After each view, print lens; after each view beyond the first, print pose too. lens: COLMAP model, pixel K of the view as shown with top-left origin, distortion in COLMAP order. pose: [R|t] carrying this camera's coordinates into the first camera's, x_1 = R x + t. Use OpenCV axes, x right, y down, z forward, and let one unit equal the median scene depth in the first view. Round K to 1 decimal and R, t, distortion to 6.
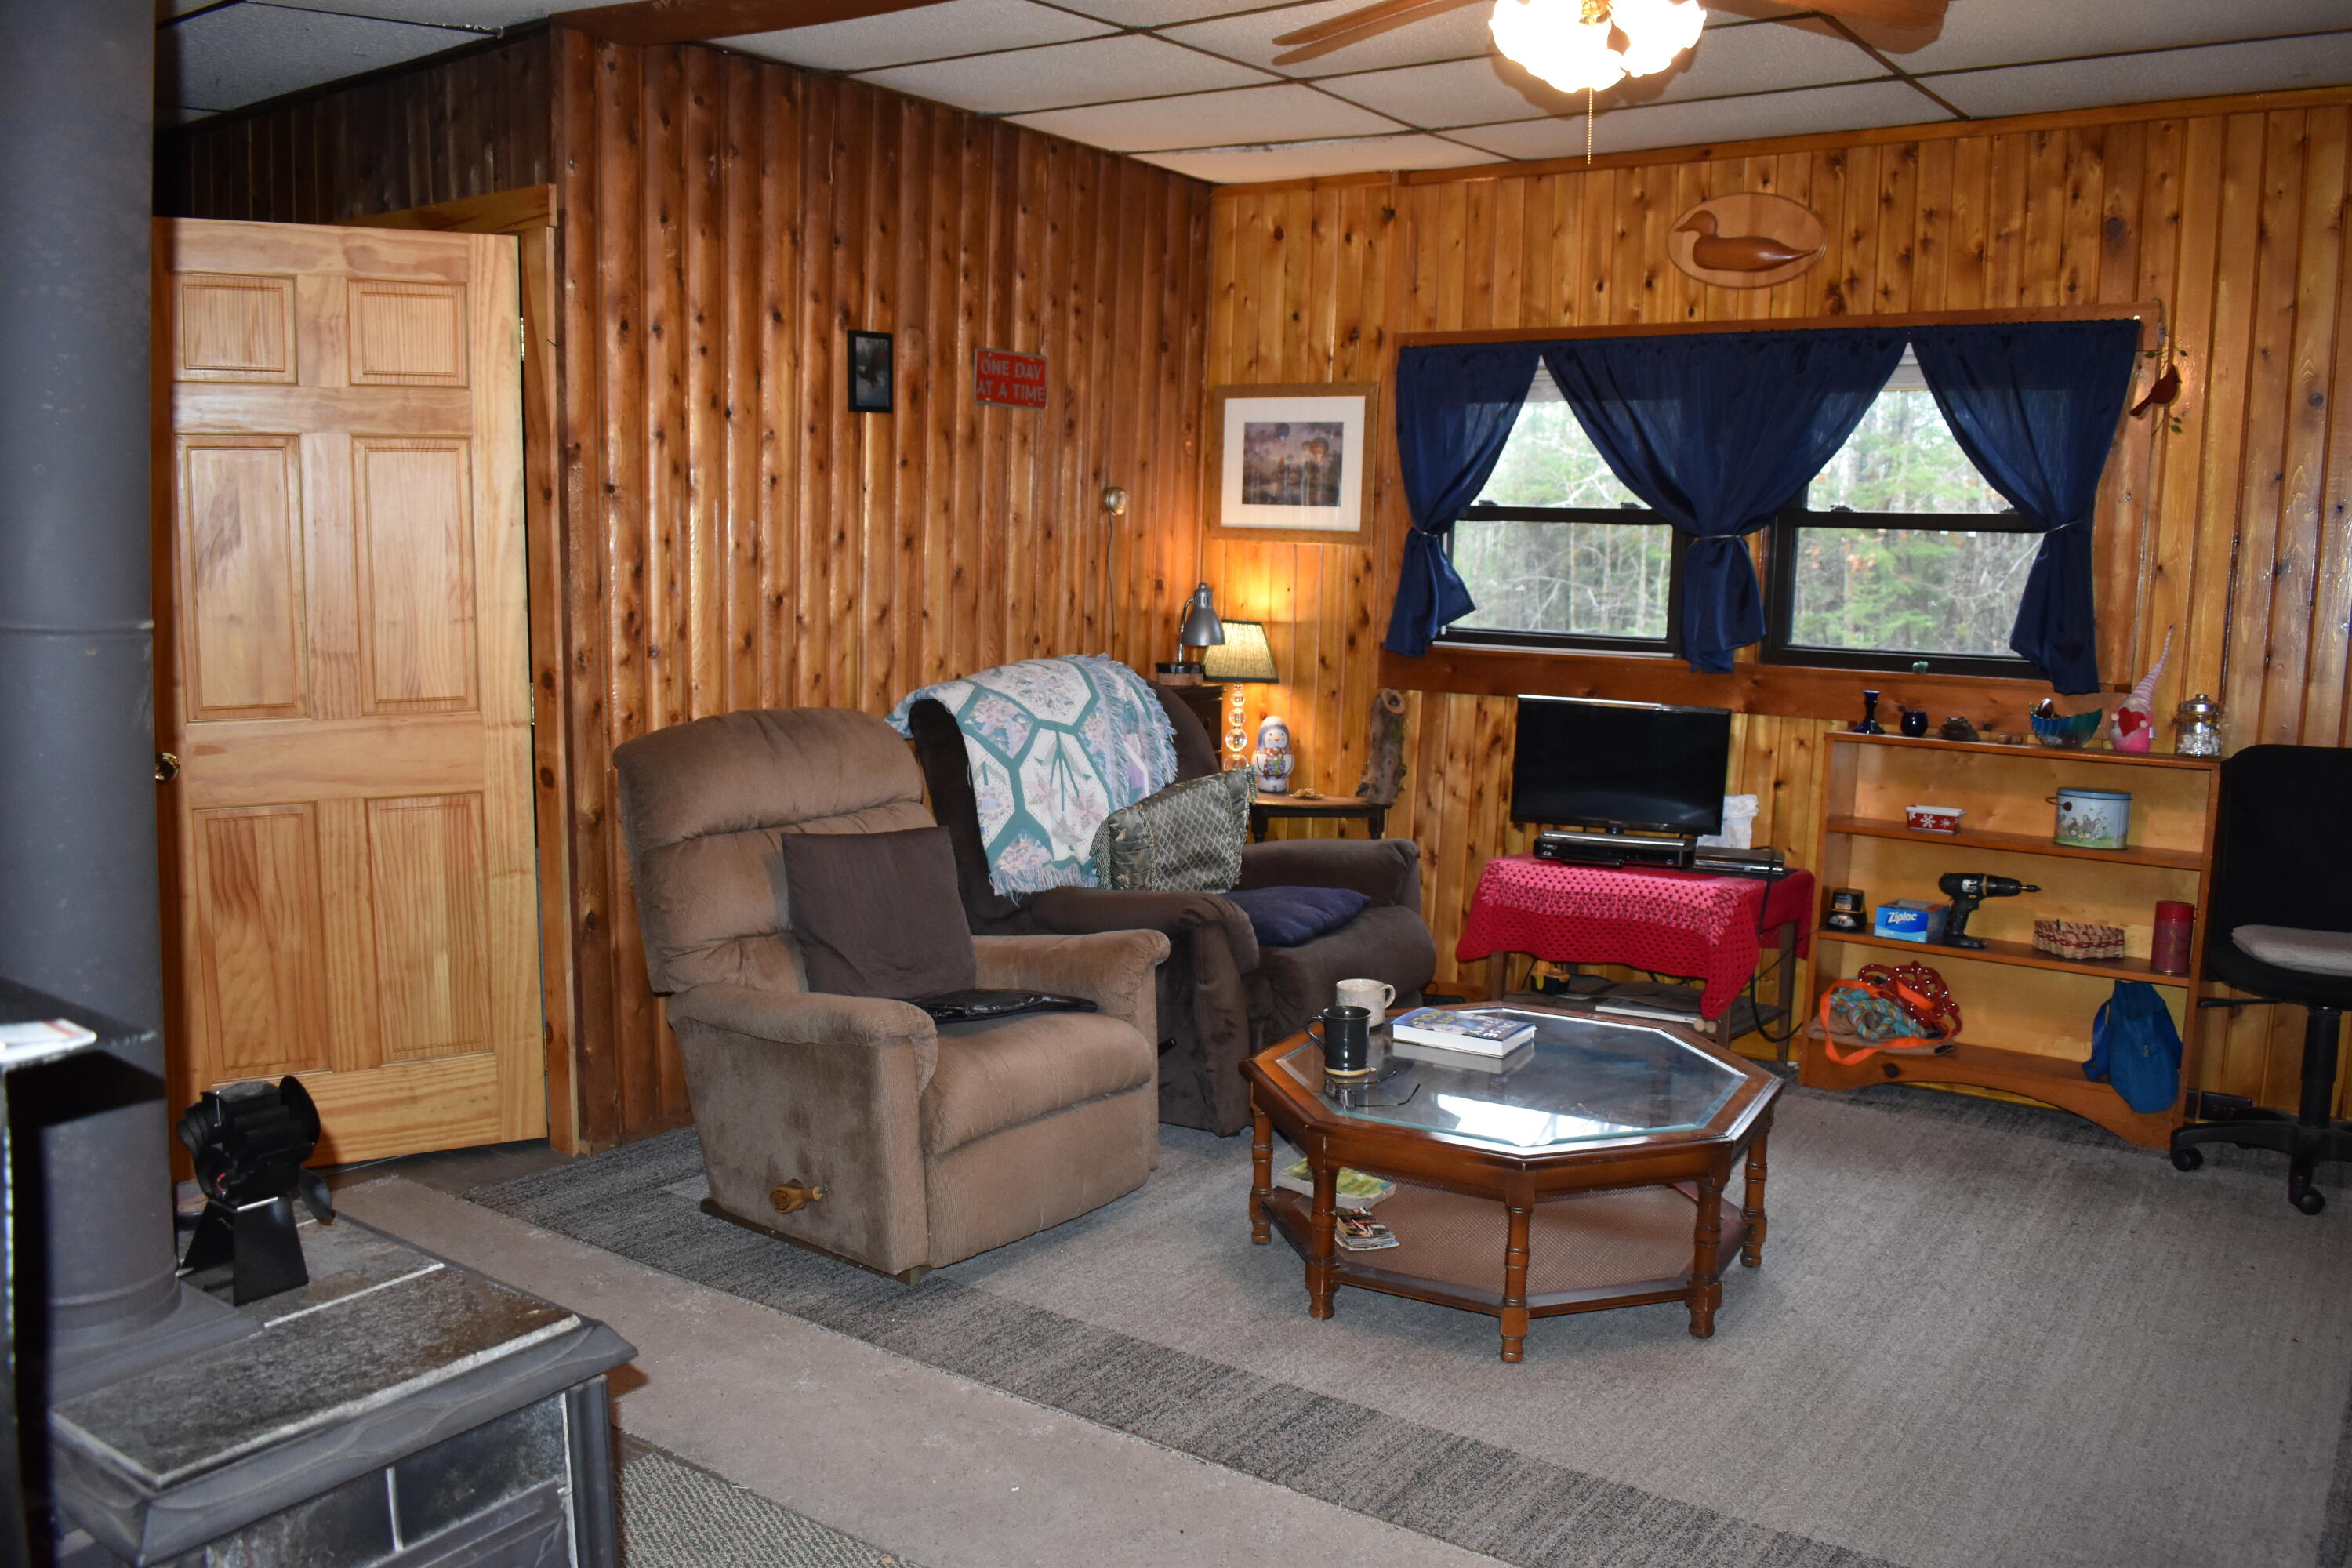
lens RADIAL K [[1931.6, 0, 1176.0], [0, 1931.6, 784.0], [0, 0, 1]] dist [0.000827, -0.000081]
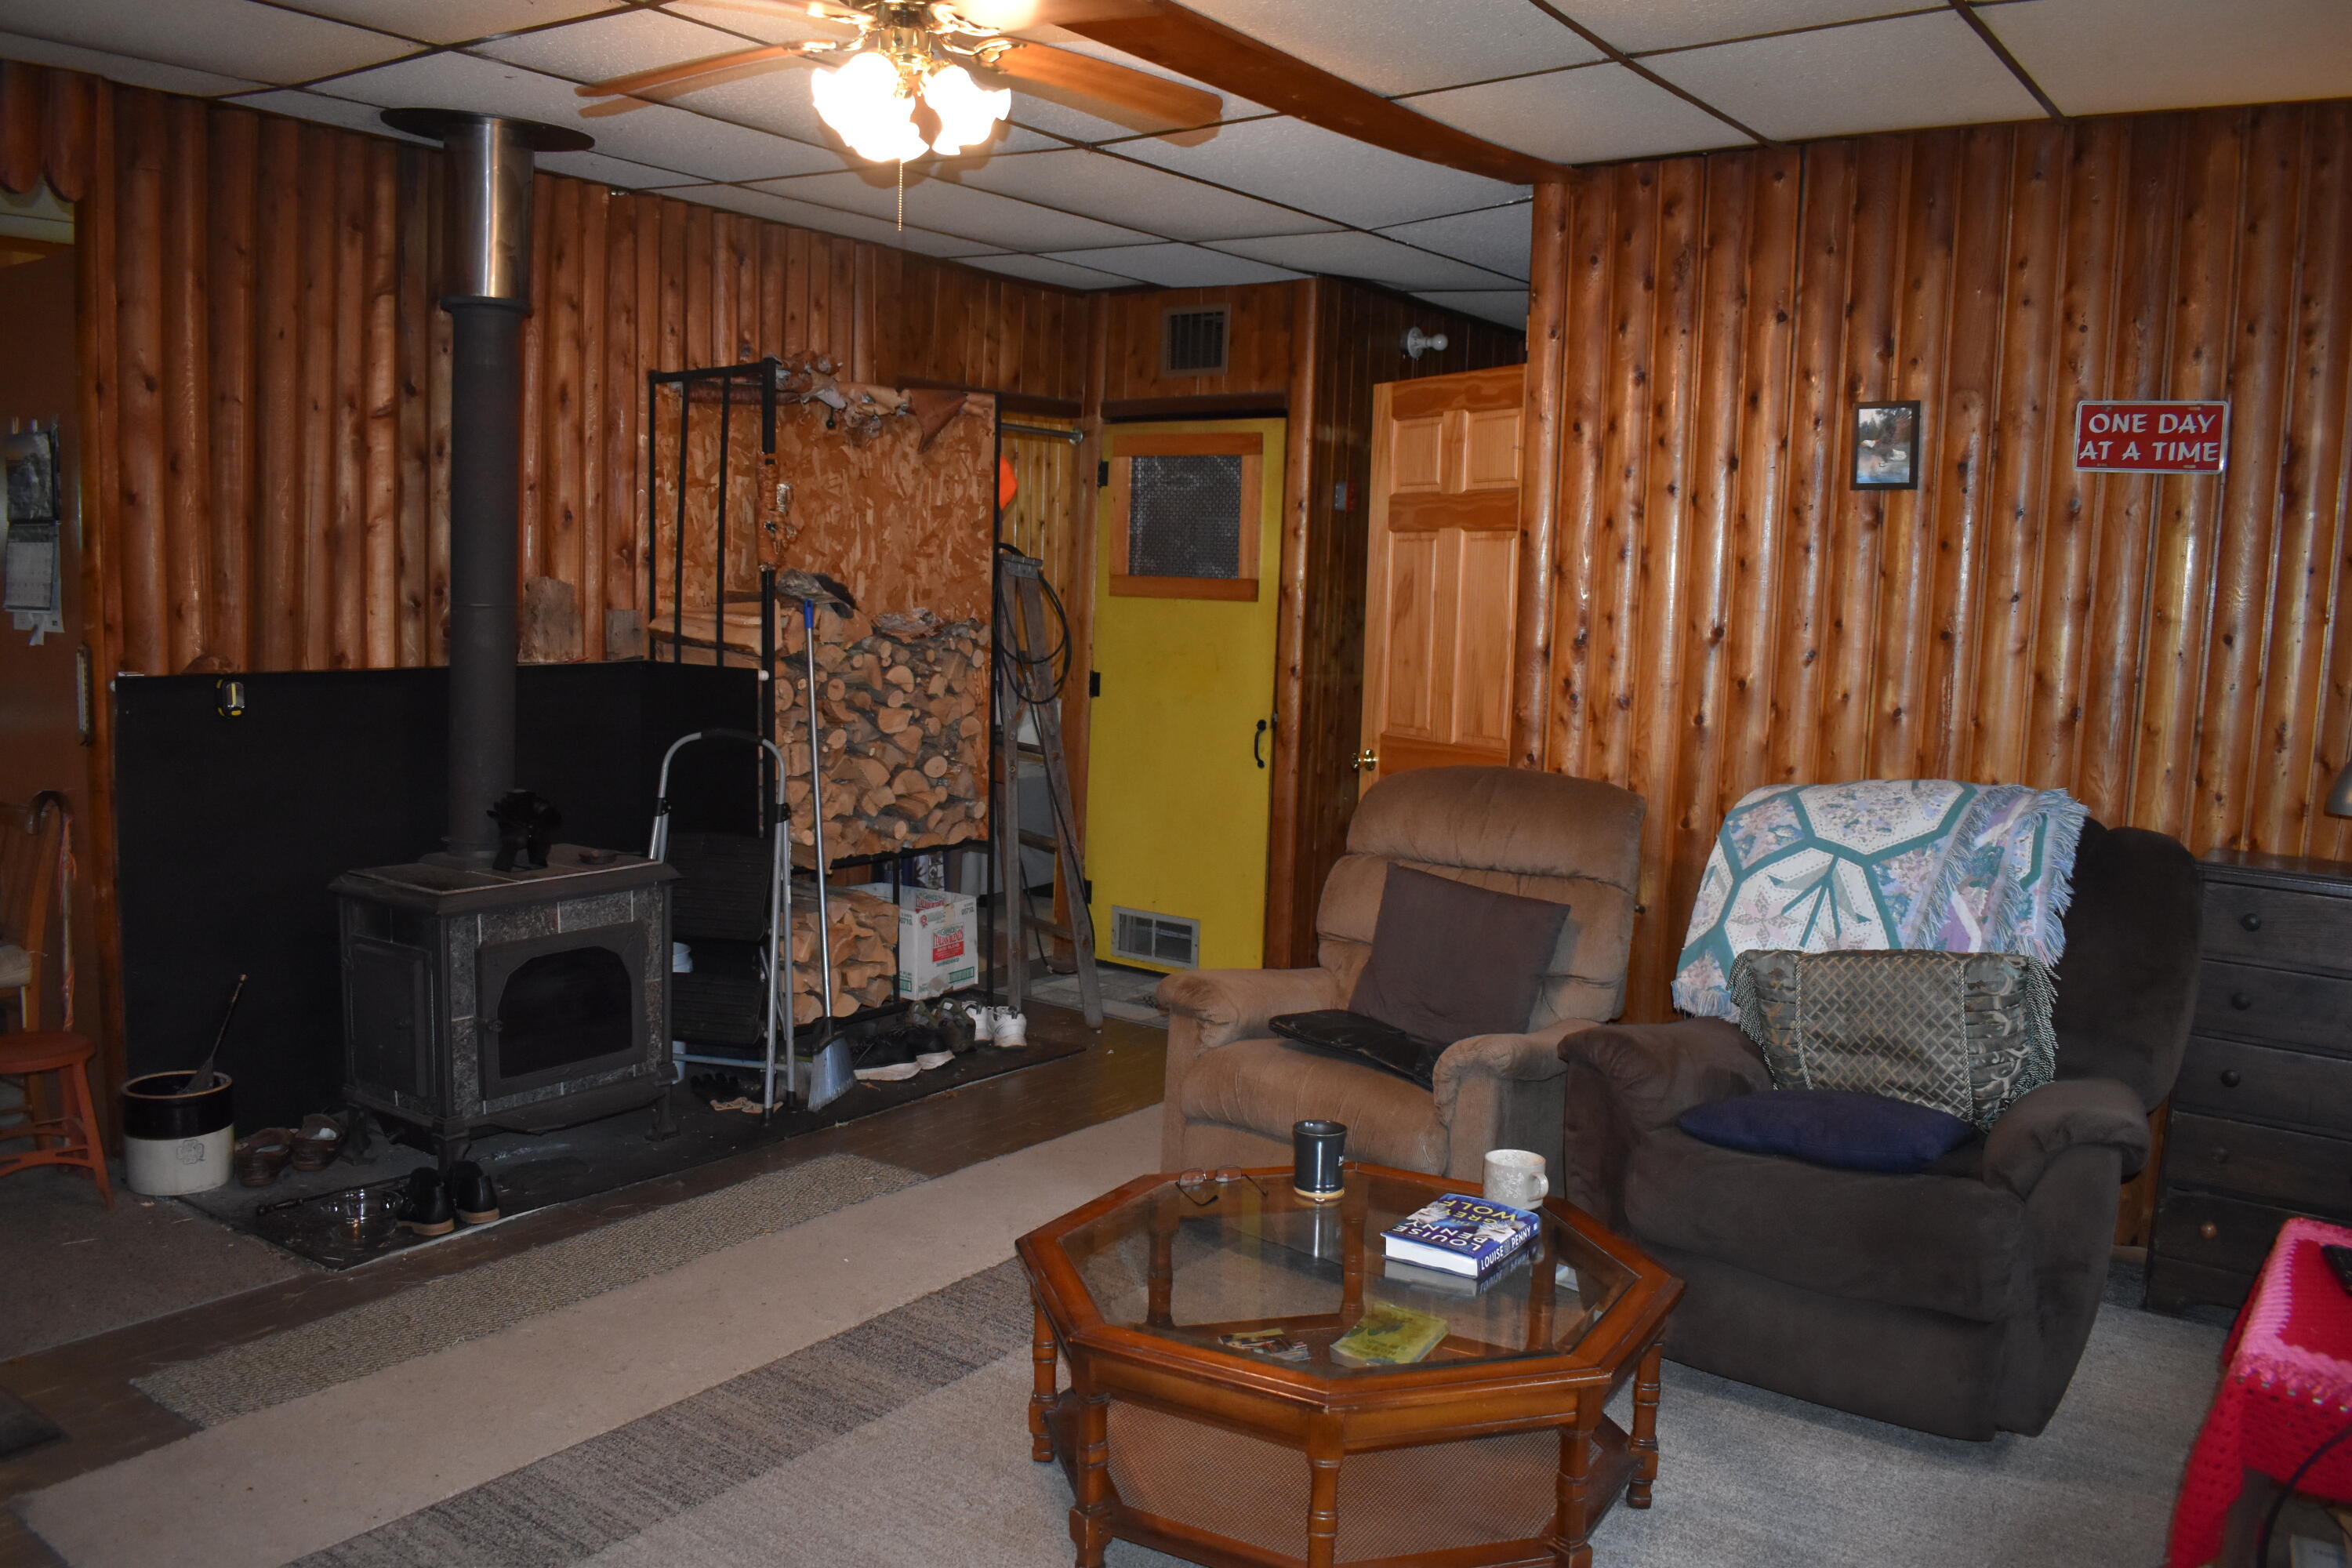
lens RADIAL K [[1875.2, 0, 1176.0], [0, 1875.2, 784.0], [0, 0, 1]] dist [-0.001732, -0.000469]
pose [[0.022727, 0.103898, -0.994328, 0.747977], [-0.169397, 0.980604, 0.098592, -0.090739], [0.985286, 0.166195, 0.039886, 0.684000]]
